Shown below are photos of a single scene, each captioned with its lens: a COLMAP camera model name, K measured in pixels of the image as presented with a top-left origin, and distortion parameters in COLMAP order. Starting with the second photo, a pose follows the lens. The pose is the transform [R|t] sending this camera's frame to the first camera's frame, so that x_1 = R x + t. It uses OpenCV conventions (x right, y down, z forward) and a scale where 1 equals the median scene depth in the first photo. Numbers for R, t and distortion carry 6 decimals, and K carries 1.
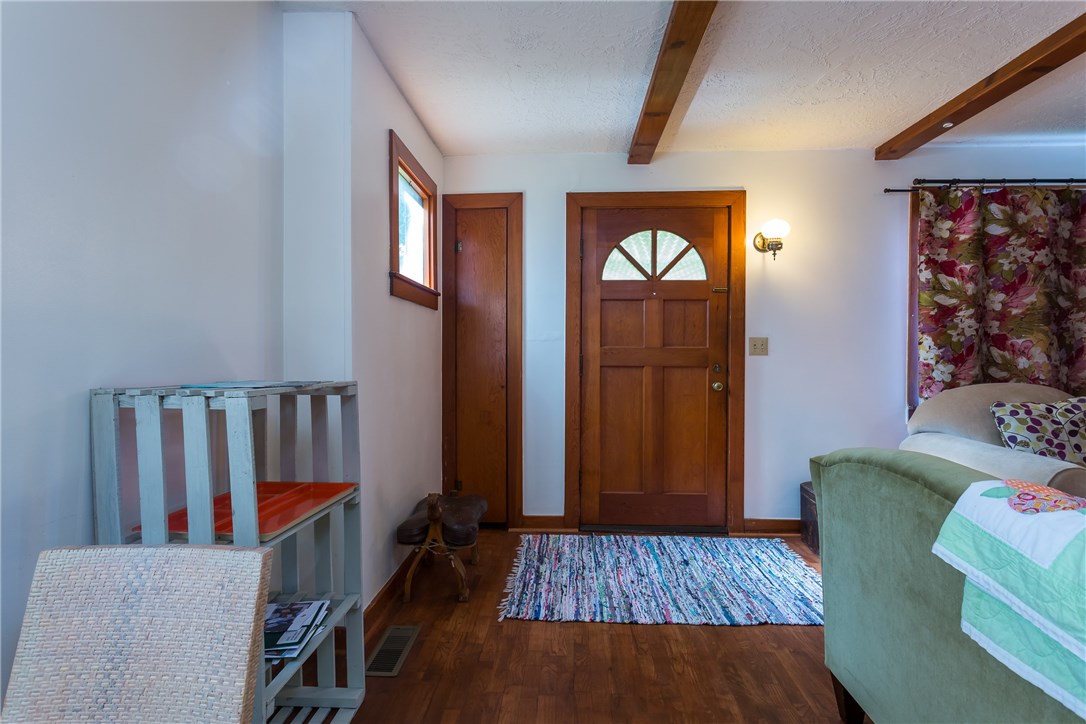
lens RADIAL K [[532.1, 0, 540.5], [0, 532.1, 363.8], [0, 0, 1]] dist [-0.001364, 0.001762]
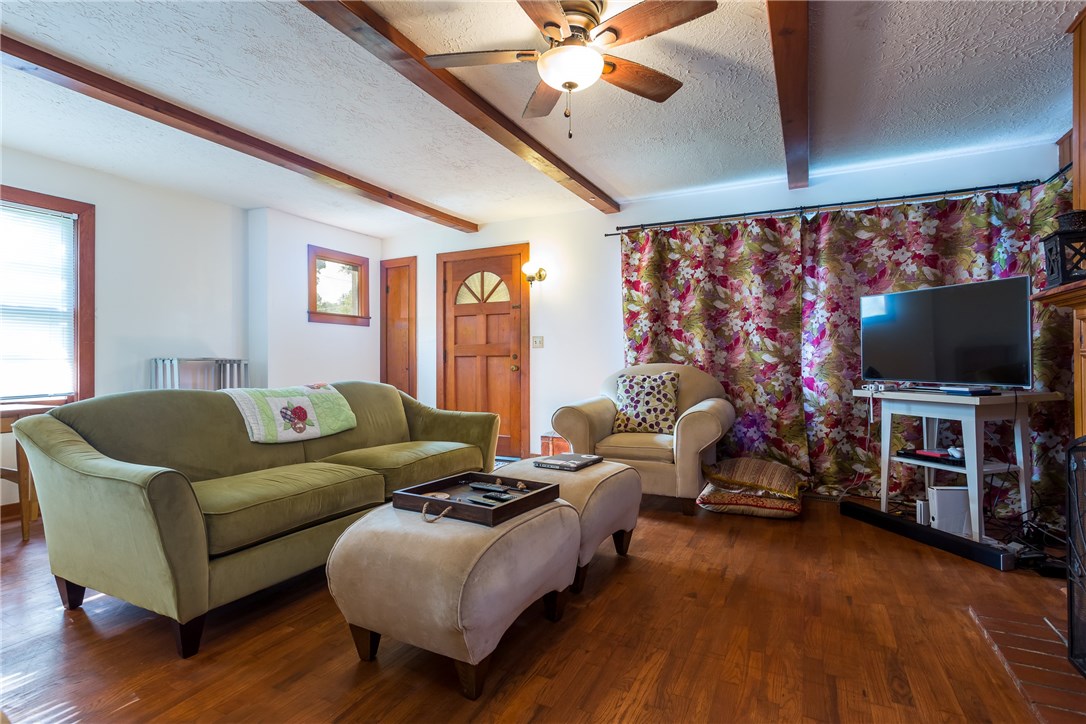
lens RADIAL K [[532.1, 0, 540.2], [0, 532.1, 358.0], [0, 0, 1]] dist [-0.001364, 0.001762]
pose [[0.915745, -0.010390, -0.401625, 1.109456], [0.002769, 0.999805, -0.019550, 0.046891], [0.401750, 0.016791, 0.915595, -0.442673]]
